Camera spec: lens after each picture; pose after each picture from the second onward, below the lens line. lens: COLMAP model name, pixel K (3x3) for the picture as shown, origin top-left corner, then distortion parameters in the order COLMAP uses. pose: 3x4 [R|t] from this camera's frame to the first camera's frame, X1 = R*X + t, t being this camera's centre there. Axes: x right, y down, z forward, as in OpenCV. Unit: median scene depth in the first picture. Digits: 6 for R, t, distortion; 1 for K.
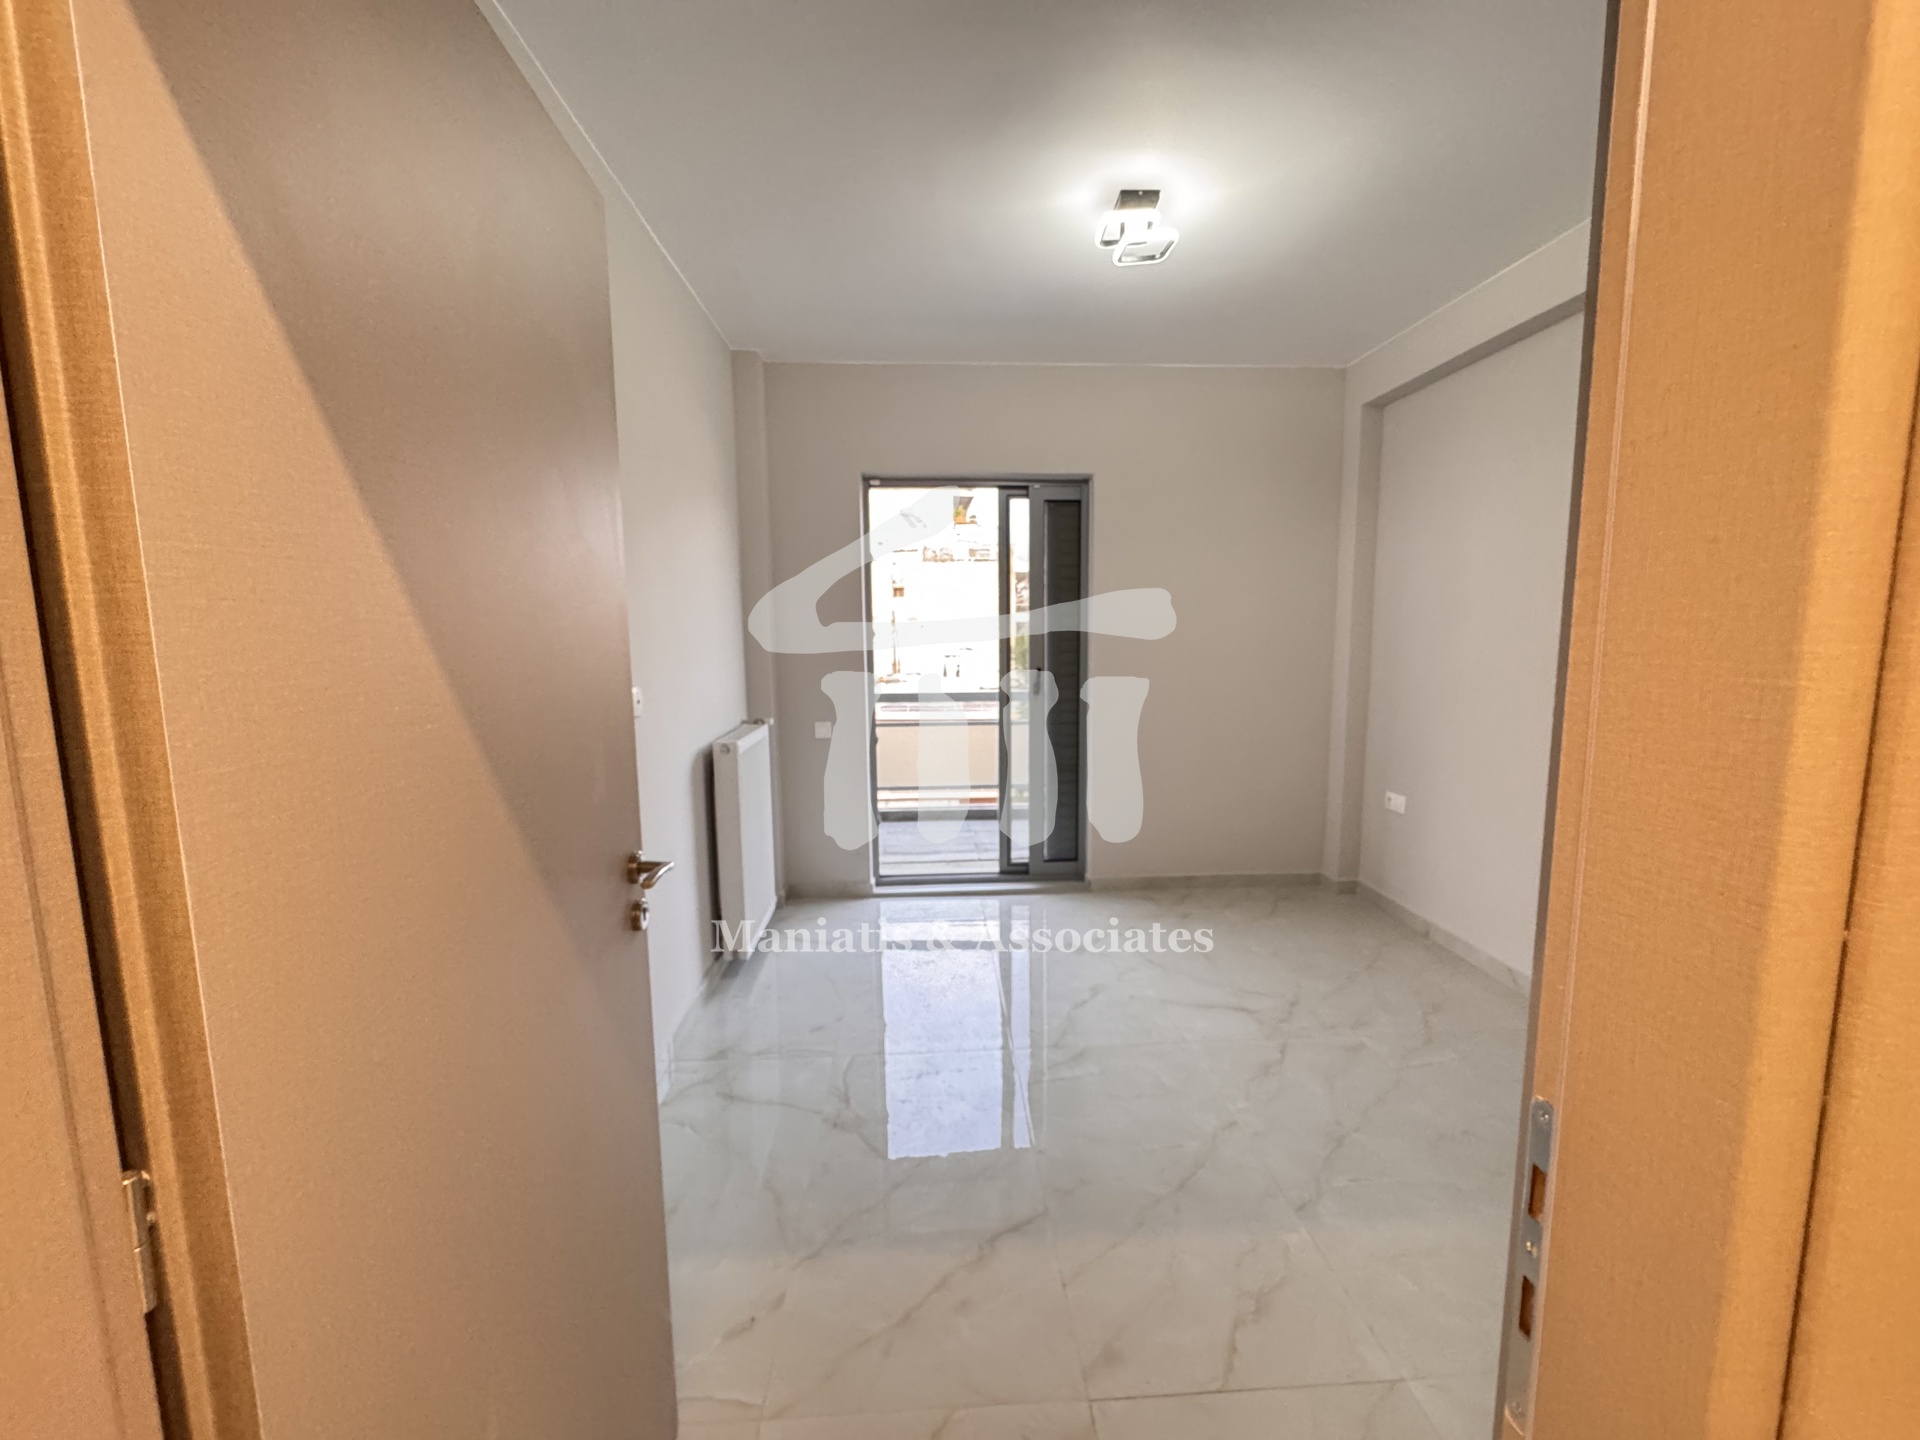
lens RADIAL K [[772.8, 0, 964.1], [0, 772.8, 719.1], [0, 0, 1]] dist [-0.001595, -0.000171]
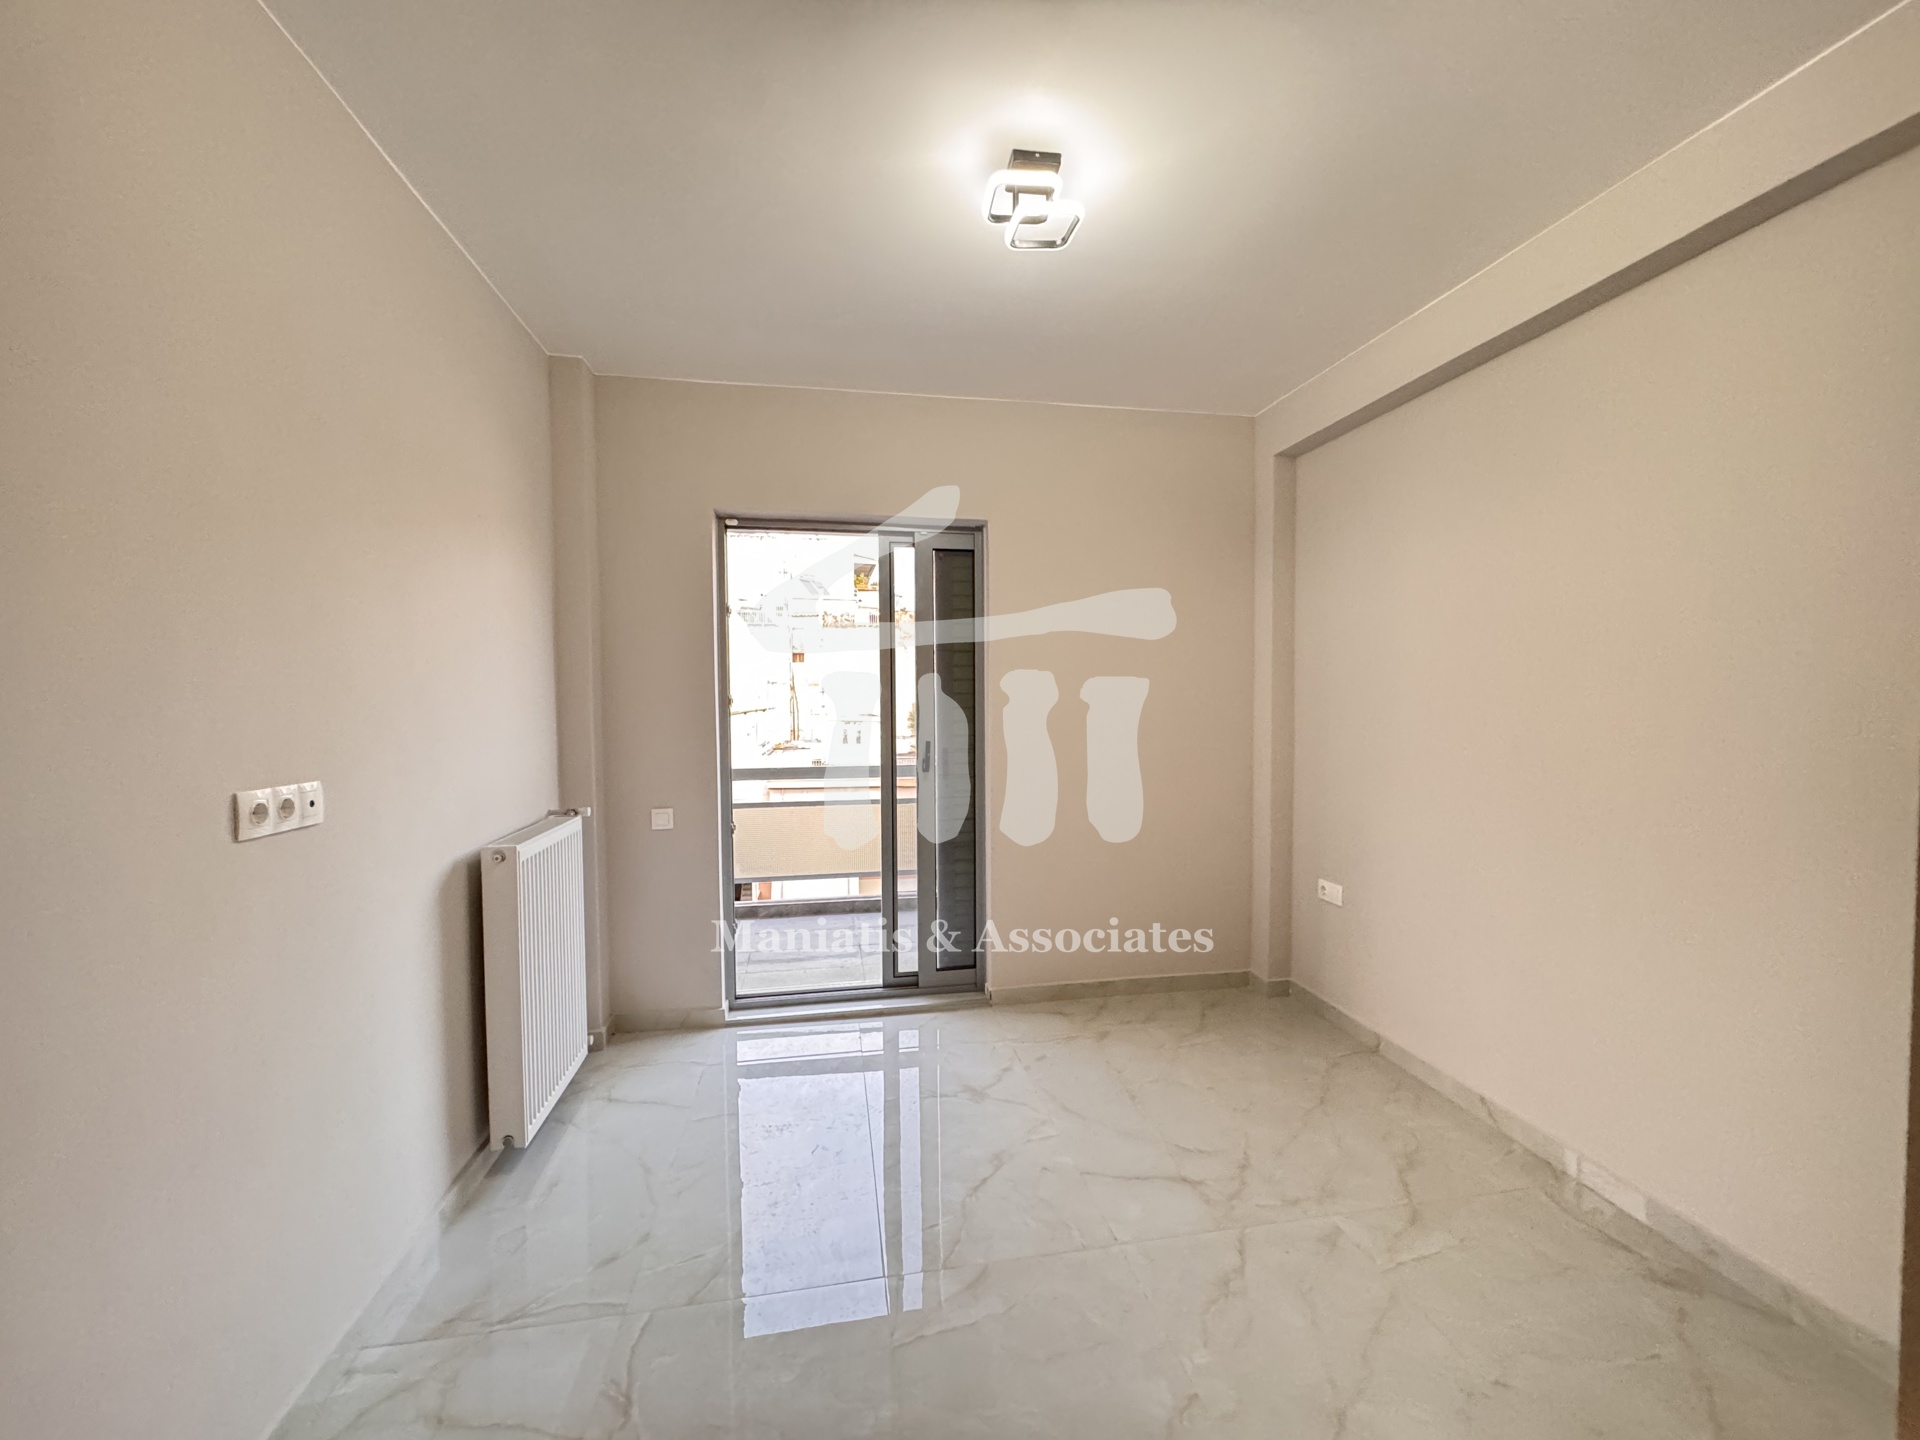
lens RADIAL K [[767.5, 0, 960.7], [0, 767.5, 721.3], [0, 0, 1]] dist [0.000066, -0.000282]
pose [[0.992629, -0.001617, 0.121180, 0.031812], [0.011469, 0.996677, -0.080648, -0.020401], [-0.120647, 0.081444, 0.989349, 0.162452]]
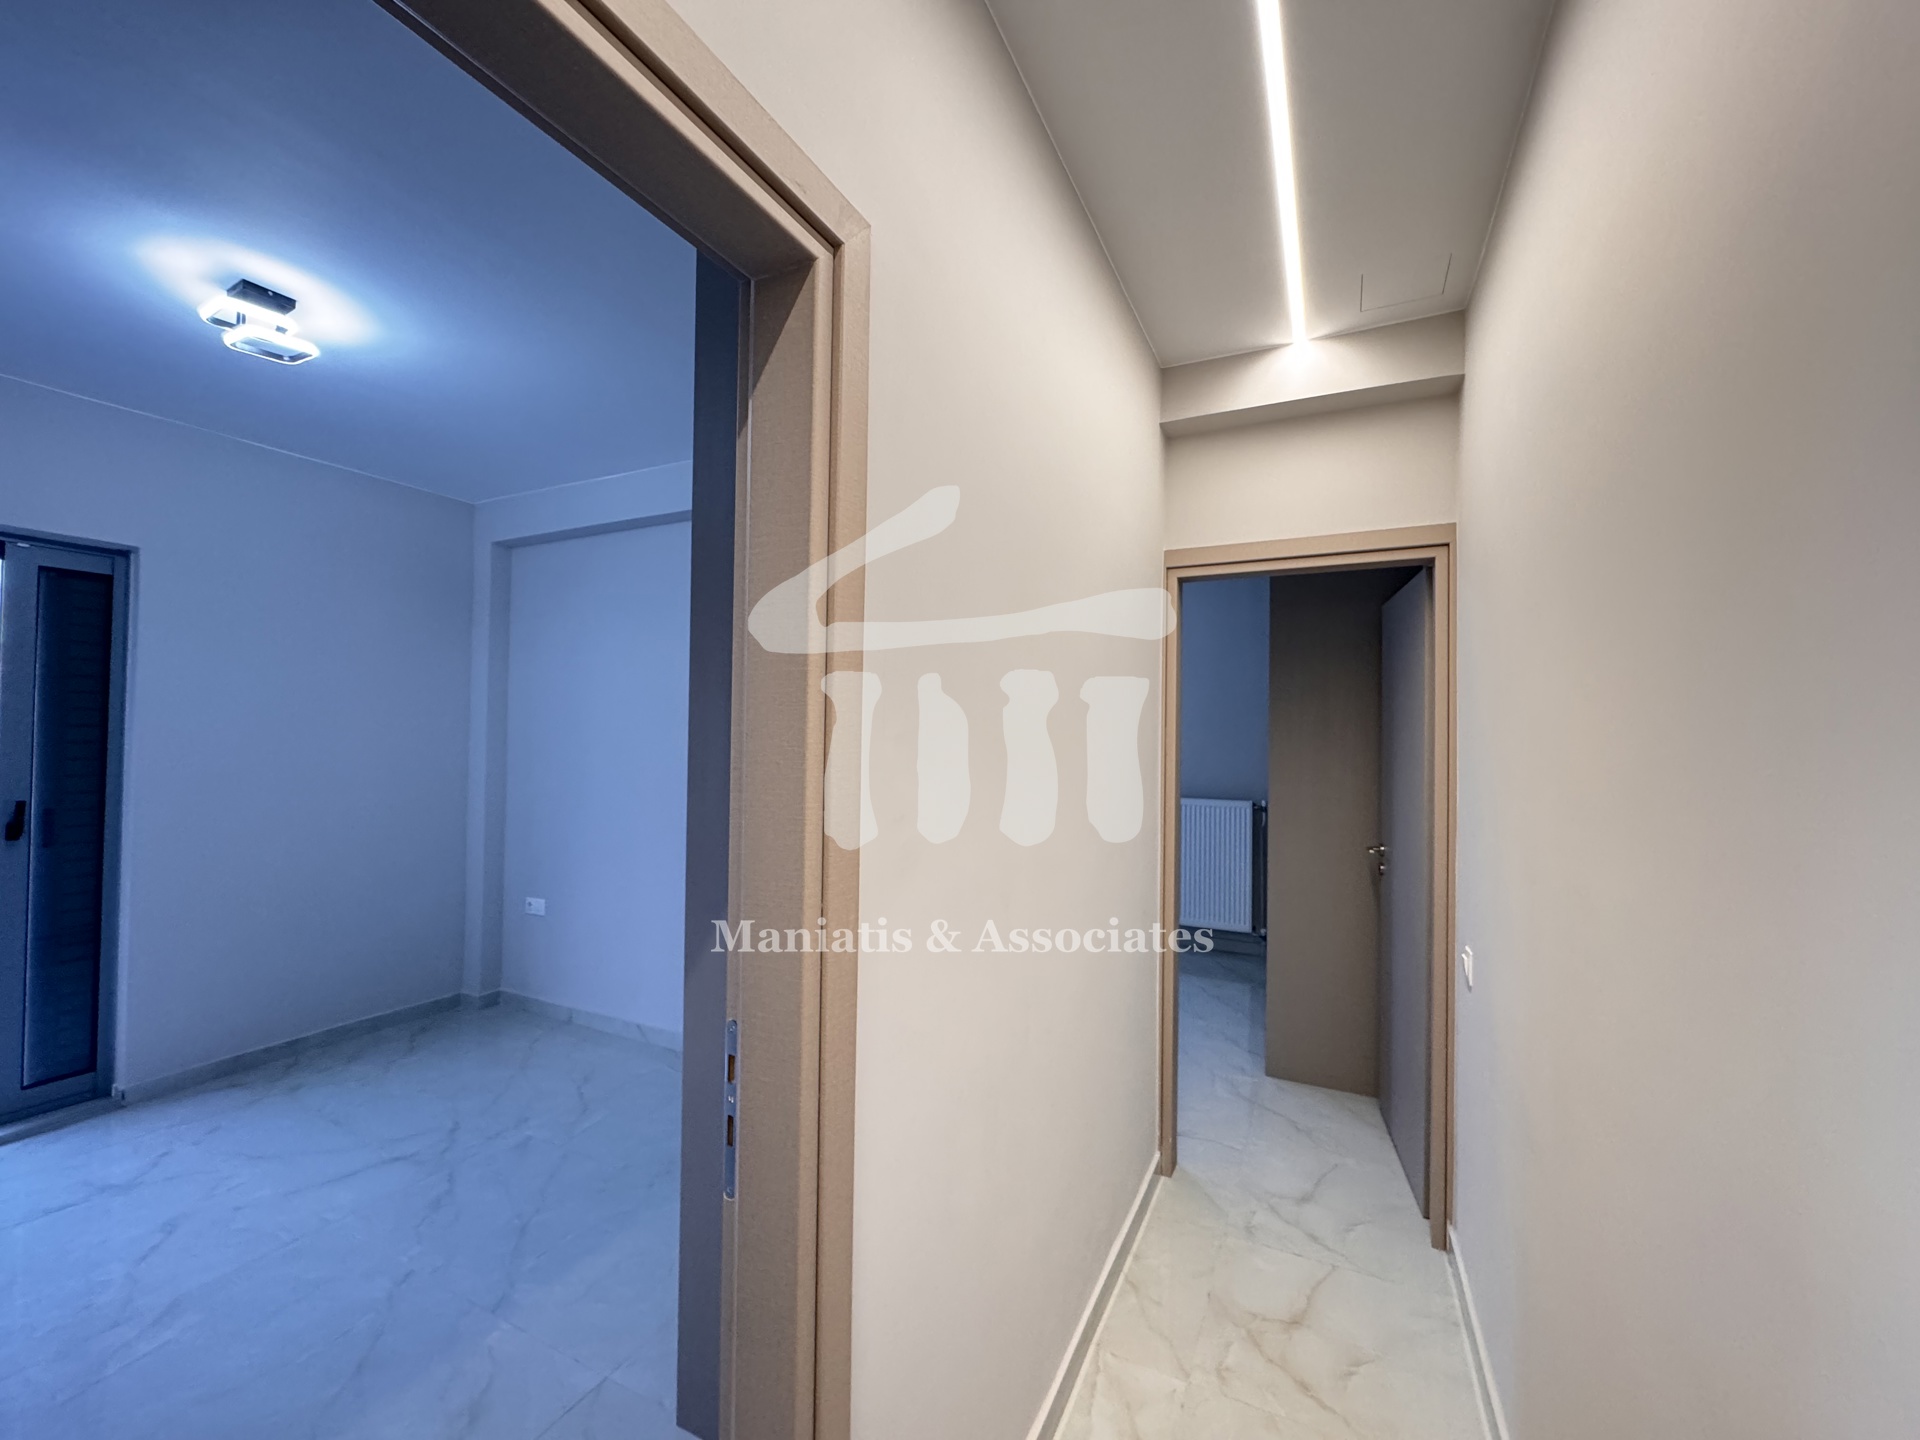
lens RADIAL K [[767.5, 0, 960.7], [0, 767.5, 721.3], [0, 0, 1]] dist [0.000066, -0.000282]
pose [[0.494684, 0.030702, 0.868530, -0.089542], [0.084296, 0.992969, -0.083113, -0.010085], [-0.864975, 0.114328, 0.488618, -0.073463]]
